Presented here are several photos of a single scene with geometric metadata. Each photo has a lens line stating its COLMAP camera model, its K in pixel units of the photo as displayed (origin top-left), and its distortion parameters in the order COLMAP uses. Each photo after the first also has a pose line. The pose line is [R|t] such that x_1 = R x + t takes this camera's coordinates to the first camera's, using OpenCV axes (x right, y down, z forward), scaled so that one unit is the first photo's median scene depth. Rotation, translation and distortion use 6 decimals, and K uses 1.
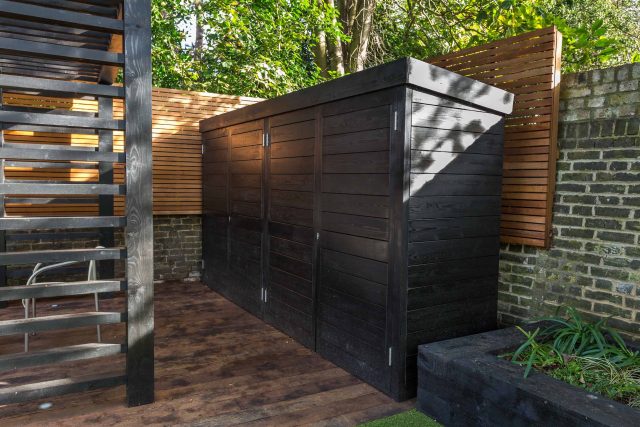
lens RADIAL K [[463.0, 0, 324.8], [0, 463.0, 213.6], [0, 0, 1]] dist [0.002957, -0.007006]
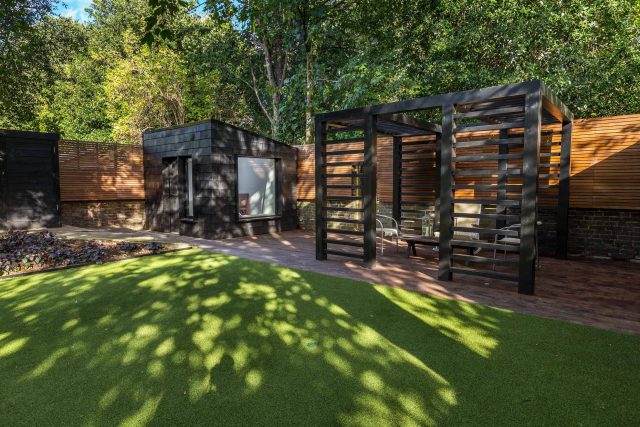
lens RADIAL K [[382.0, 0, 322.7], [0, 382.0, 212.2], [0, 0, 1]] dist [0.004369, 0.000468]
pose [[0.374486, 0.049266, -0.925923, 0.663409], [-0.056201, 0.997957, 0.030369, 0.045622], [0.925528, 0.040665, 0.376490, -0.375480]]
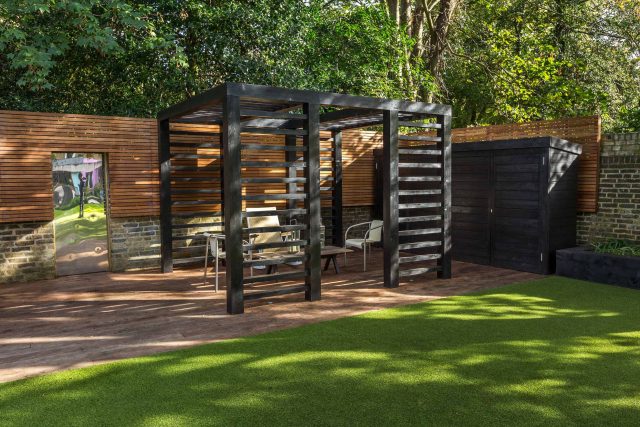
lens RADIAL K [[473.9, 0, 321.1], [0, 473.9, 217.4], [0, 0, 1]] dist [-0.006209, -0.005083]
pose [[0.997250, -0.029892, 0.067815, -0.998386], [0.029064, 0.999491, 0.013162, 0.028304], [-0.068174, -0.011155, 0.997611, -1.186886]]
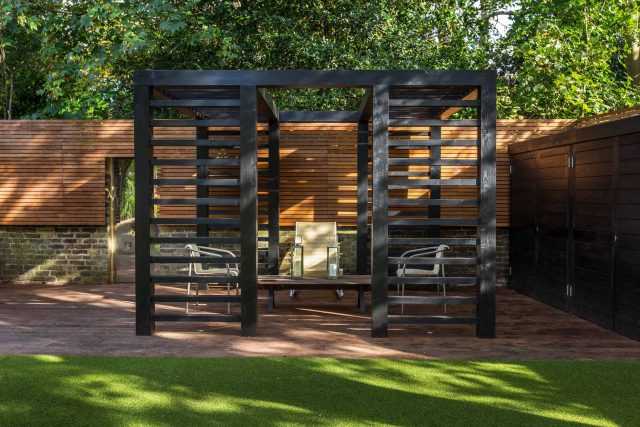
lens RADIAL K [[613.3, 0, 315.6], [0, 613.3, 209.3], [0, 0, 1]] dist [0.009805, 0.000000]
pose [[0.869552, -0.004104, -0.493824, 0.107138], [-0.023597, 0.998478, -0.049848, 0.076753], [0.493277, 0.054998, 0.868132, -0.916125]]
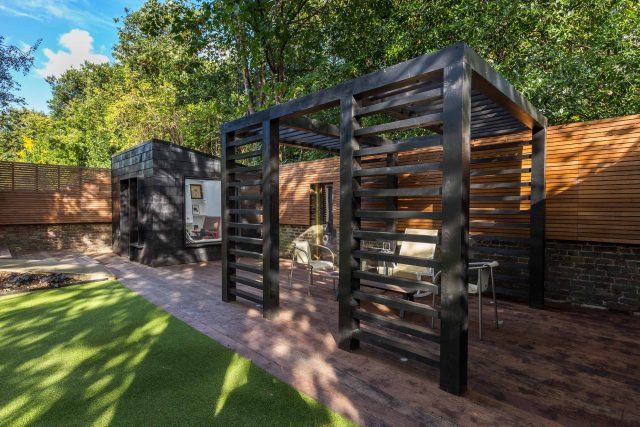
lens RADIAL K [[333.9, 0, 320.1], [0, 333.9, 210.9], [0, 0, 1]] dist [0.002504, -0.000908]
pose [[0.302953, -0.003809, -0.952998, 0.282985], [-0.061928, 0.997800, -0.023674, -0.017748], [0.950991, 0.066189, 0.302050, 0.315881]]
